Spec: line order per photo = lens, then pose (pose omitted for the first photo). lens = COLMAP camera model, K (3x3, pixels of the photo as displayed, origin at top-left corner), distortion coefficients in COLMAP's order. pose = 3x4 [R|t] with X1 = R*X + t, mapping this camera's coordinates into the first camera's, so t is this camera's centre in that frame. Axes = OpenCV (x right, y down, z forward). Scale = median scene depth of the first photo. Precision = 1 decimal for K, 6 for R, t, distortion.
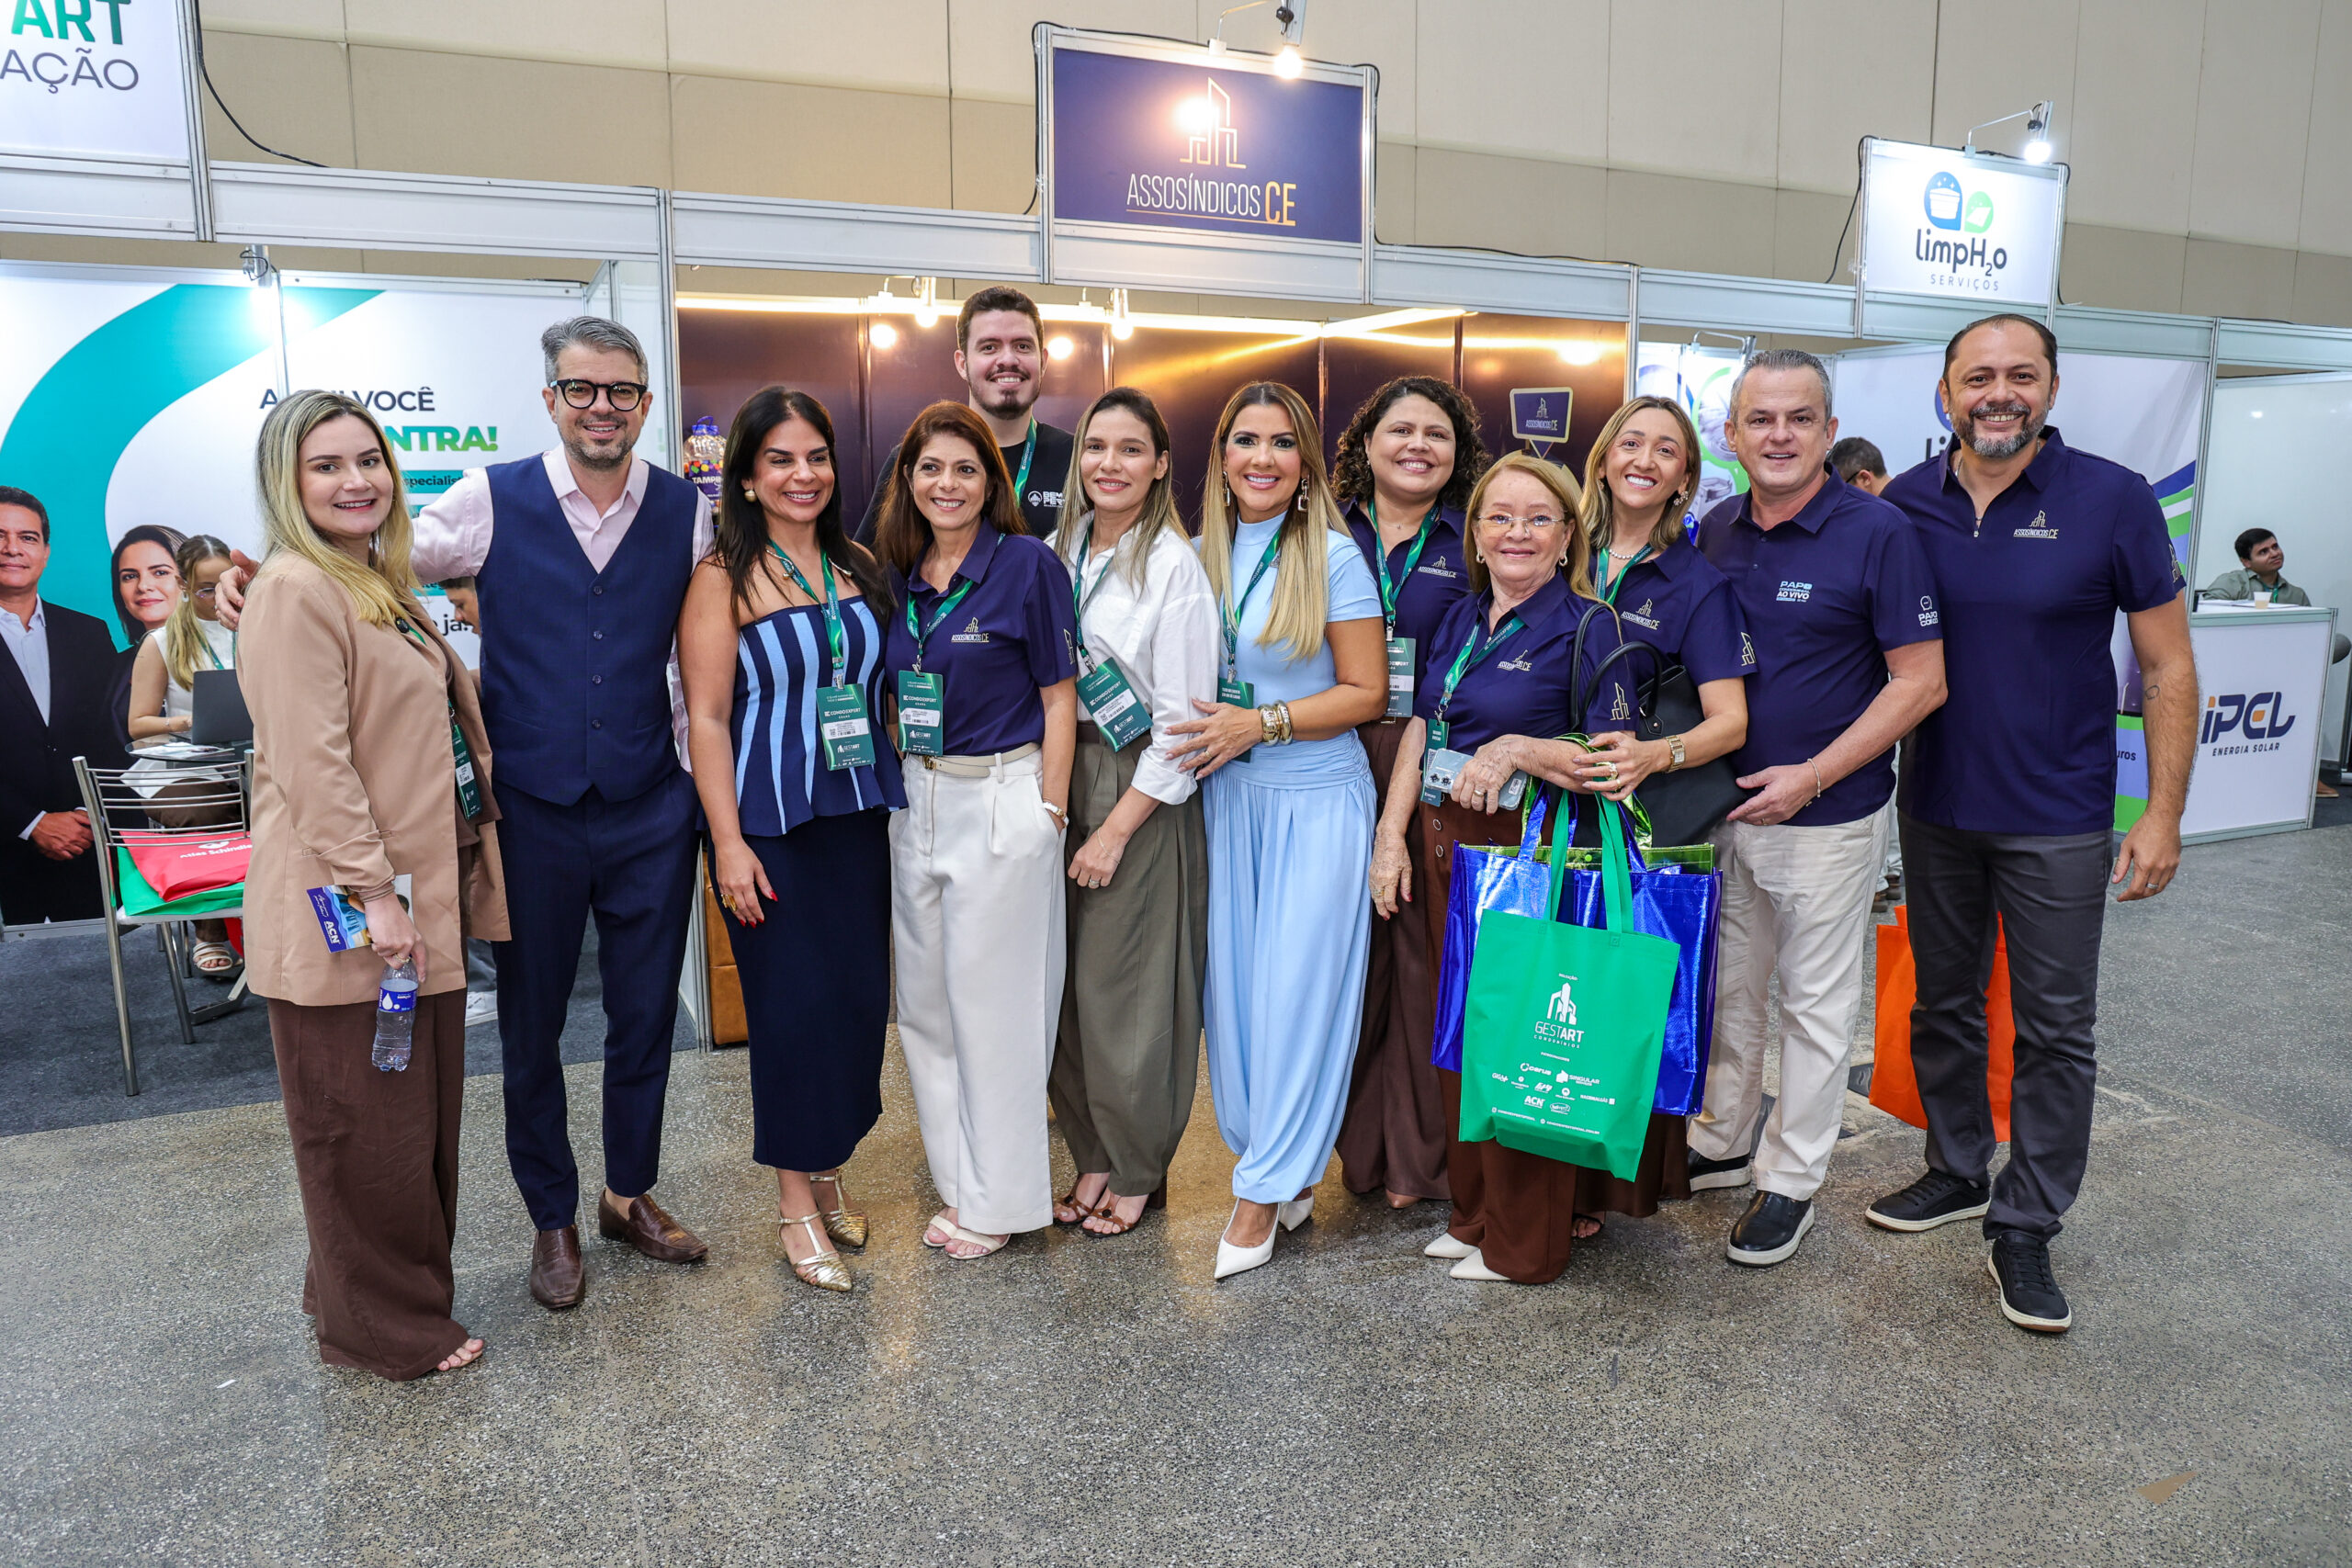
lens RADIAL K [[1632.0, 0, 1189.1], [0, 1632.0, 787.7], [0, 0, 1]] dist [-0.072272, 0.050553]
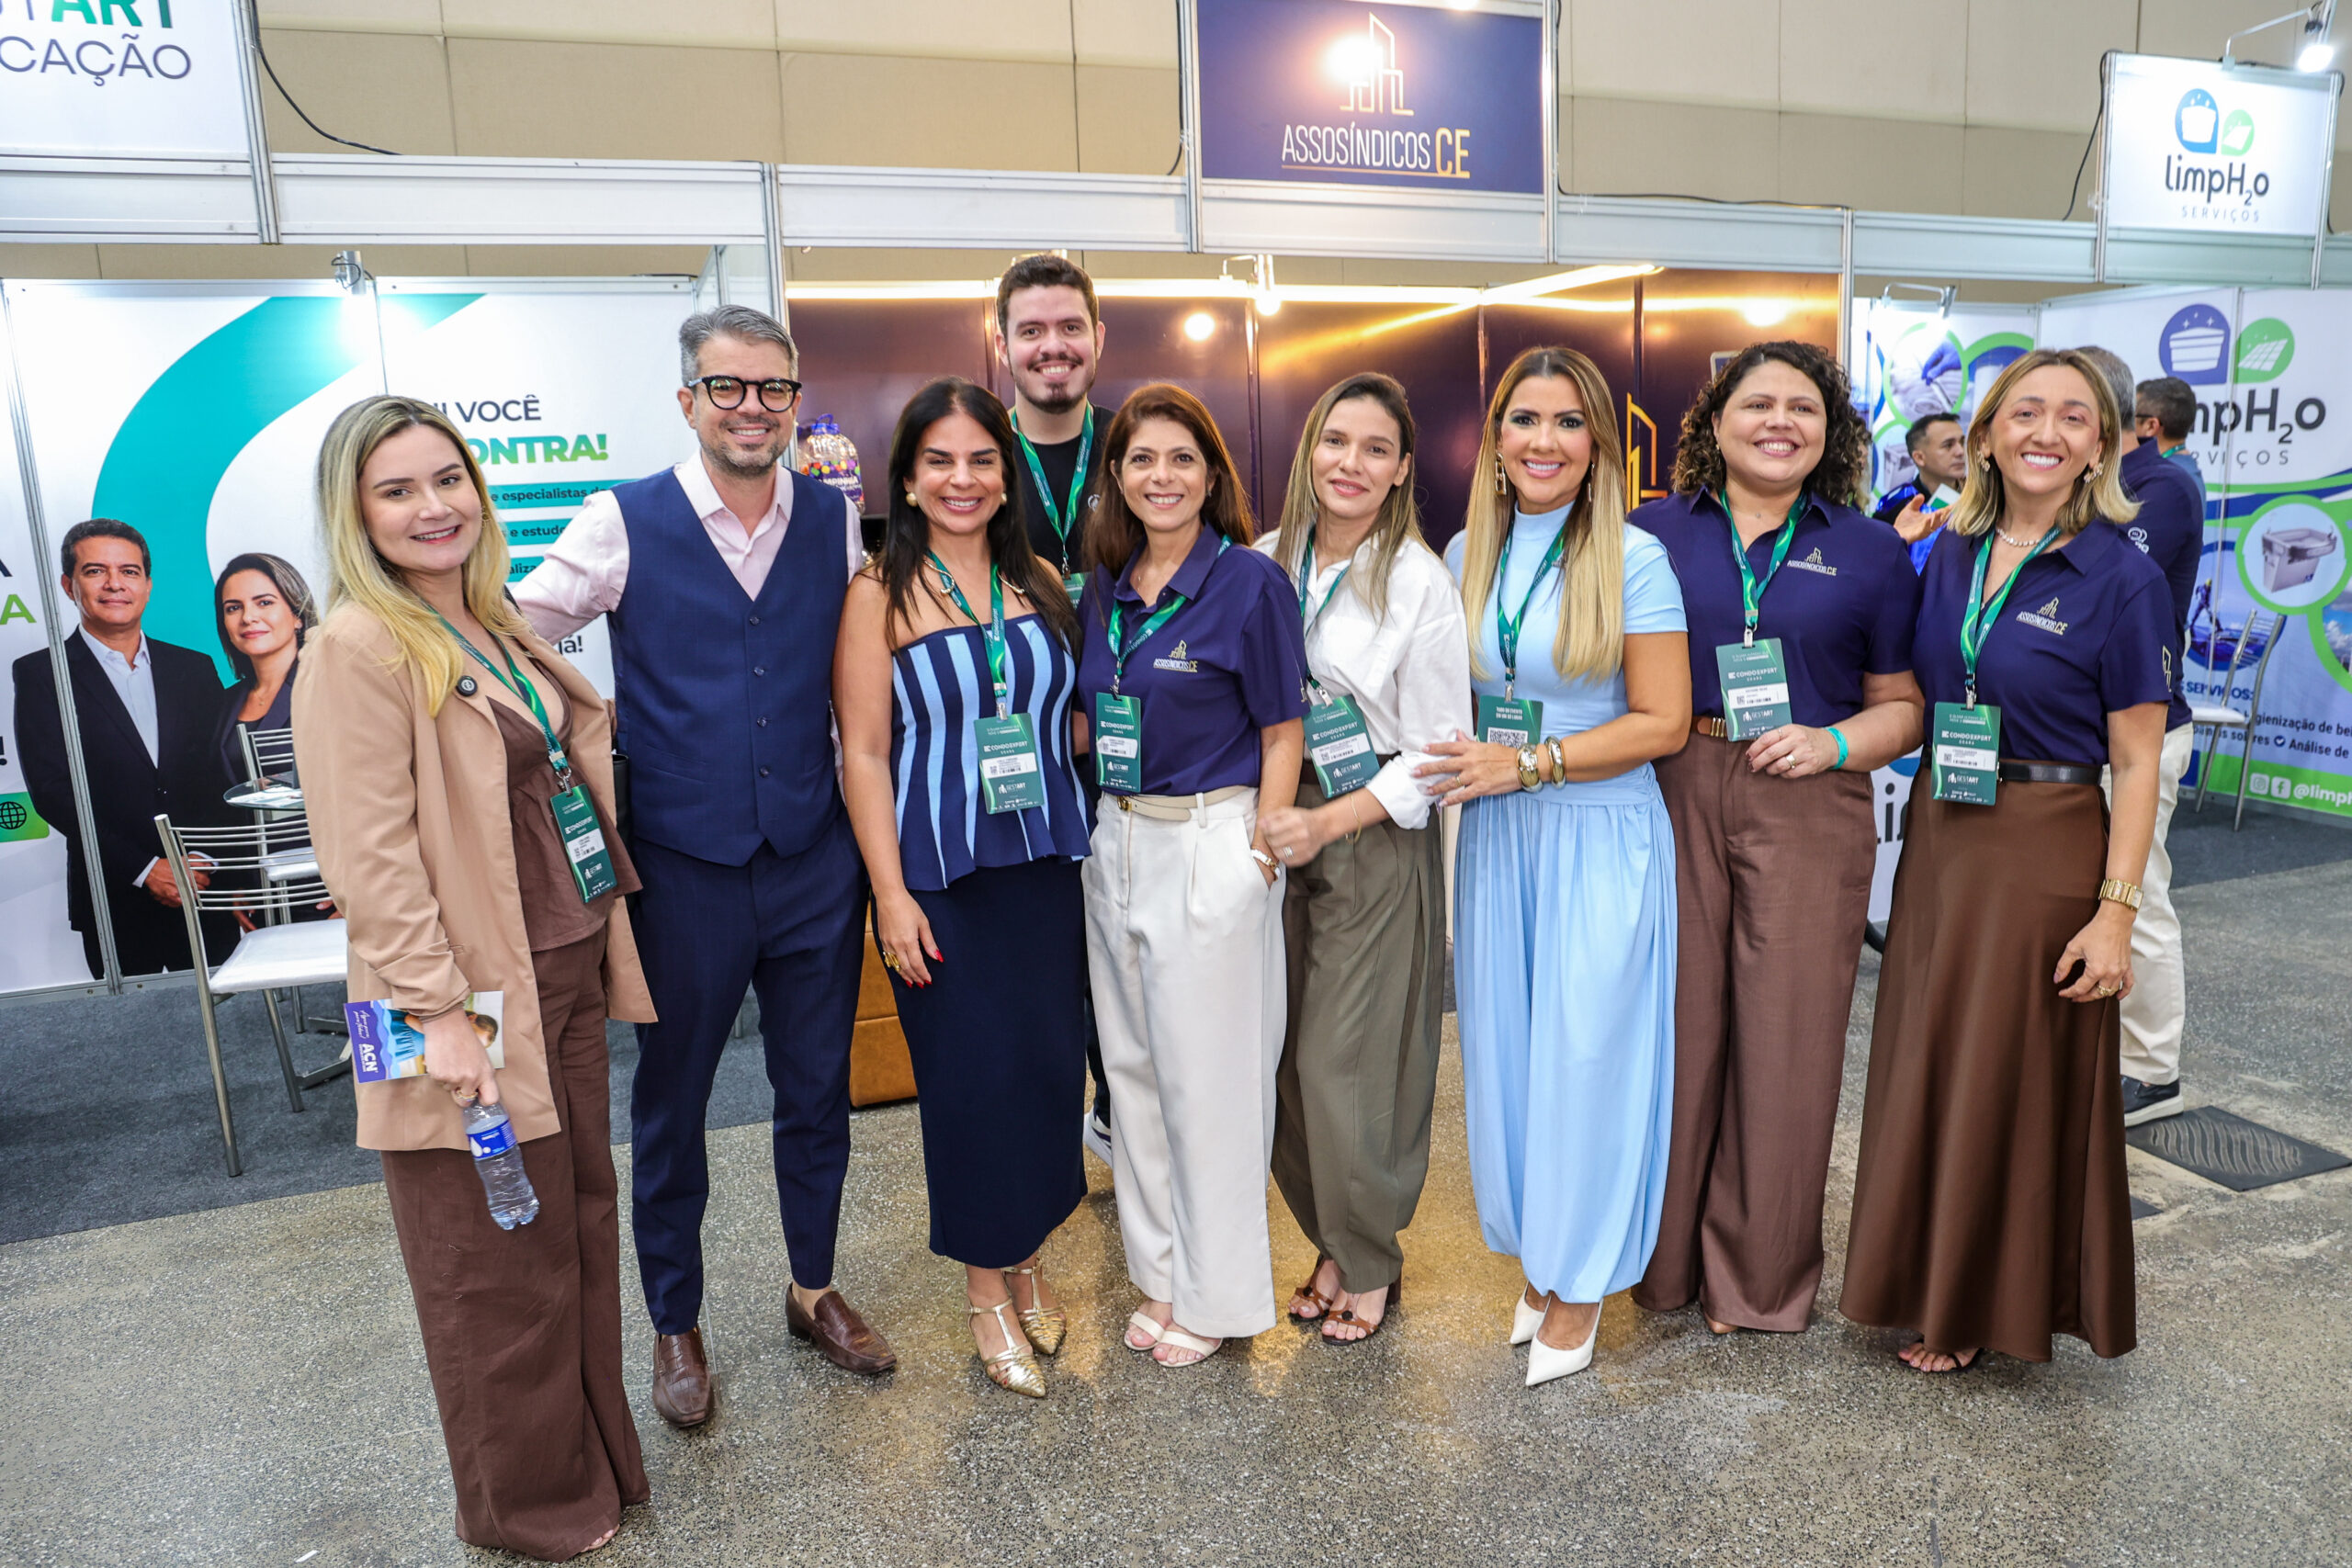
lens RADIAL K [[1634.6, 0, 1206.4], [0, 1634.6, 800.7], [0, 0, 1]] dist [-0.077128, 0.051687]
pose [[0.997394, -0.021960, -0.068723, -0.026289], [0.023103, 0.999607, 0.015892, -0.023032], [0.068347, -0.017439, 0.997509, 0.102362]]
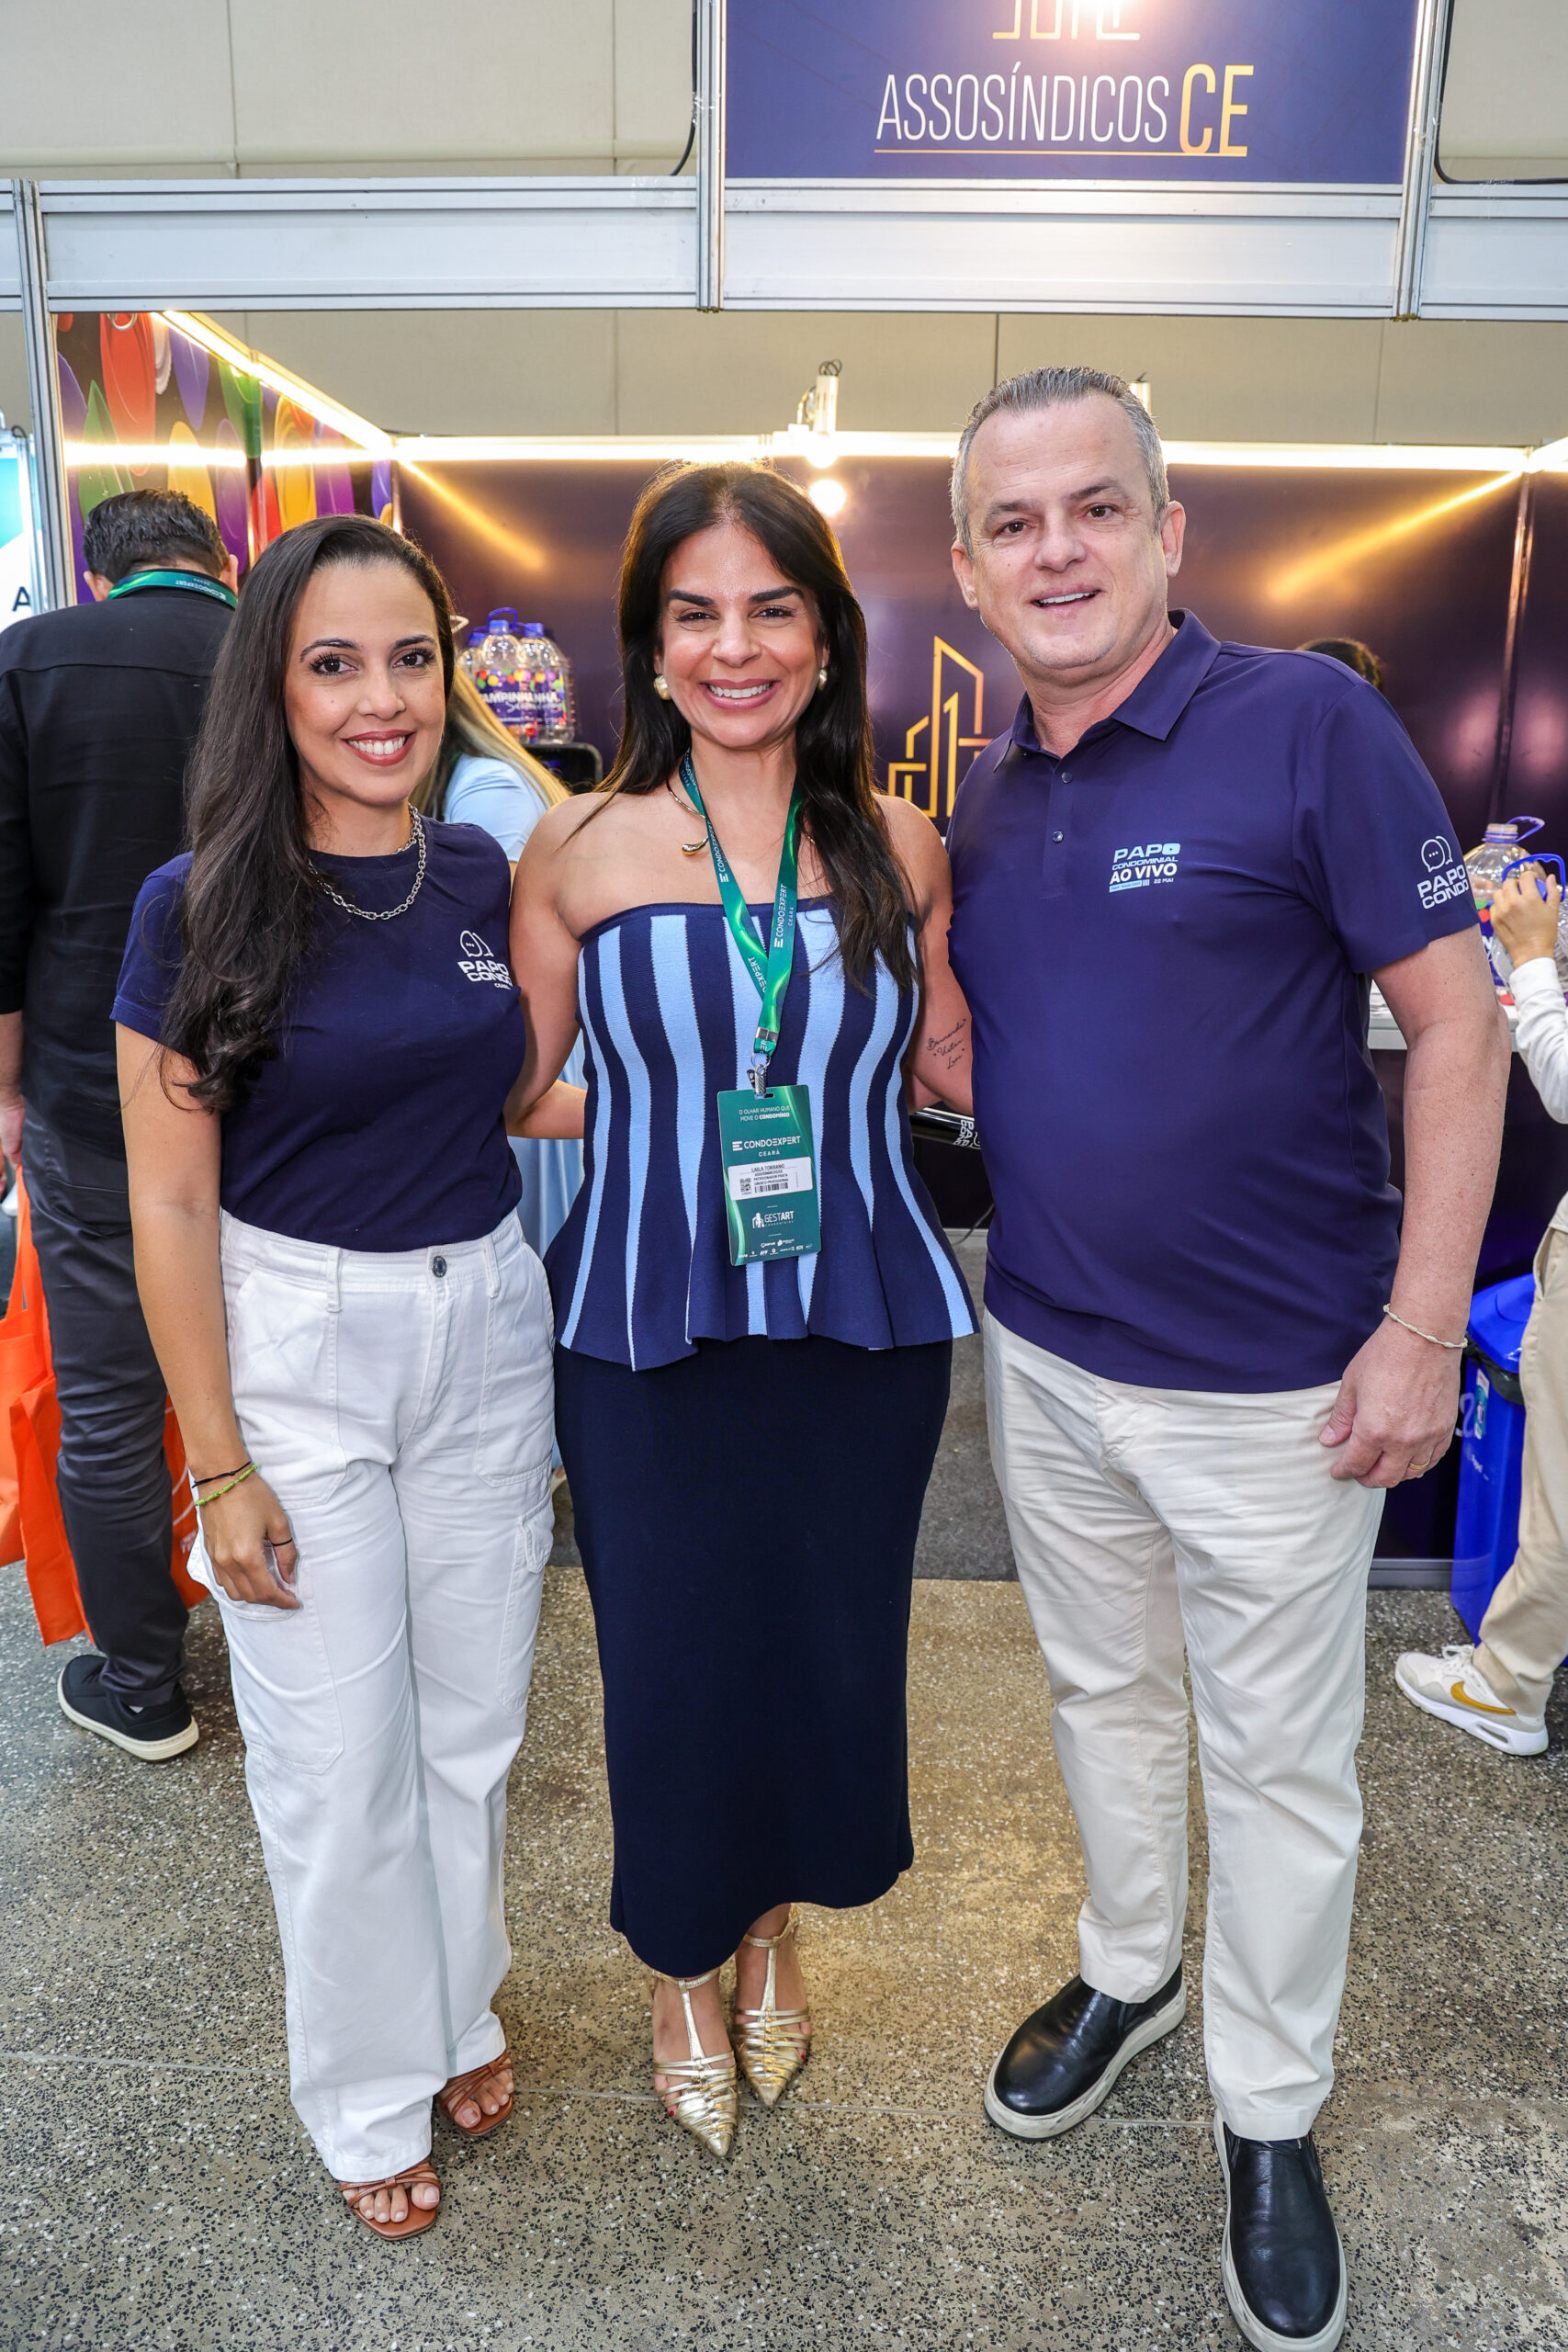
lens RADIAL K [[1632.0, 0, 775.9], [0, 1632.0, 1159.5], [0, 0, 1]] dist [-0.072272, 0.050553]
pose [[0.893675, 0.117760, -0.432987, 0.189027], [-0.086646, 0.992076, 0.090982, -0.081440], [0.440270, -0.043792, 0.896797, 0.511203]]
